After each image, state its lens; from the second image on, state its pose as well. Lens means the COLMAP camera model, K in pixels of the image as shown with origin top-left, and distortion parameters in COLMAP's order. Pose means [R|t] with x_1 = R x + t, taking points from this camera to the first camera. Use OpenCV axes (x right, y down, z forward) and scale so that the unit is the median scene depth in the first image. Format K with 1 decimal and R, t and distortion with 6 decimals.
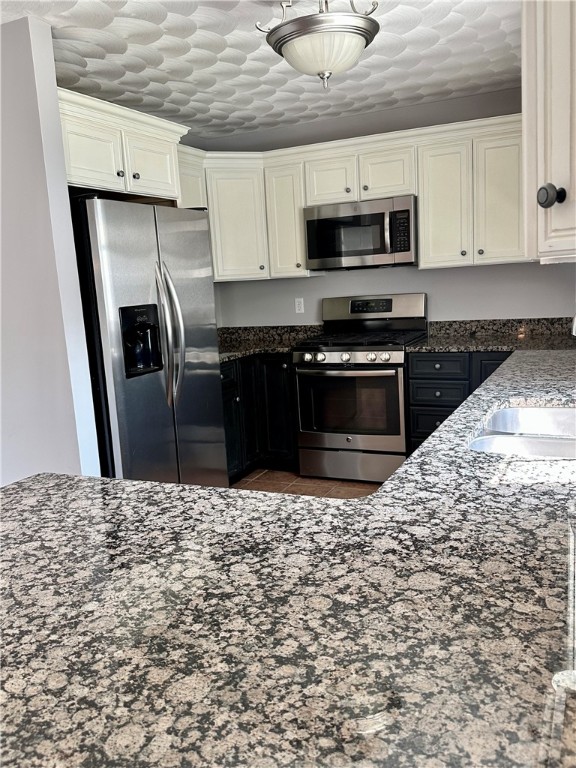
lens RADIAL K [[681.5, 0, 288.0], [0, 681.5, 384.0], [0, 0, 1]] dist [0.074557, -0.073318]
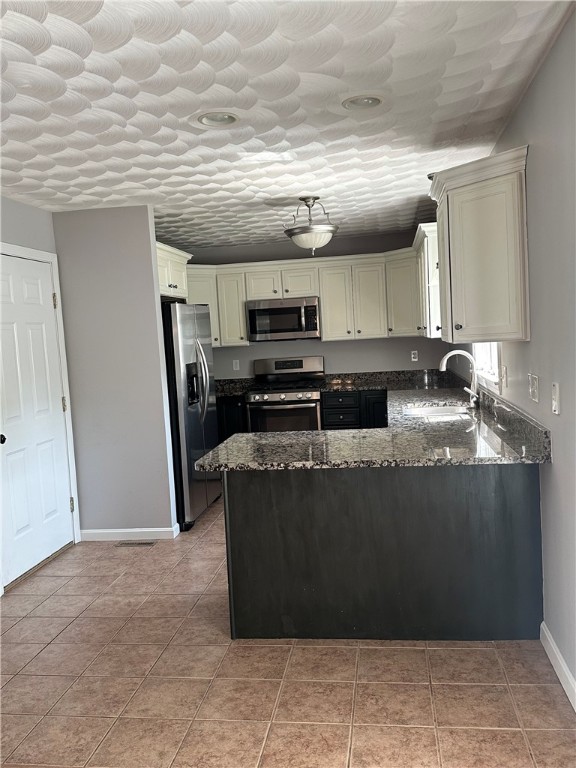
lens RADIAL K [[681.5, 0, 288.0], [0, 681.5, 384.0], [0, 0, 1]] dist [0.074557, -0.073318]
pose [[0.954599, -0.016625, 0.297430, -0.366915], [0.044329, 0.995253, -0.086642, 0.067618], [-0.294578, 0.095893, 0.950804, -0.495395]]
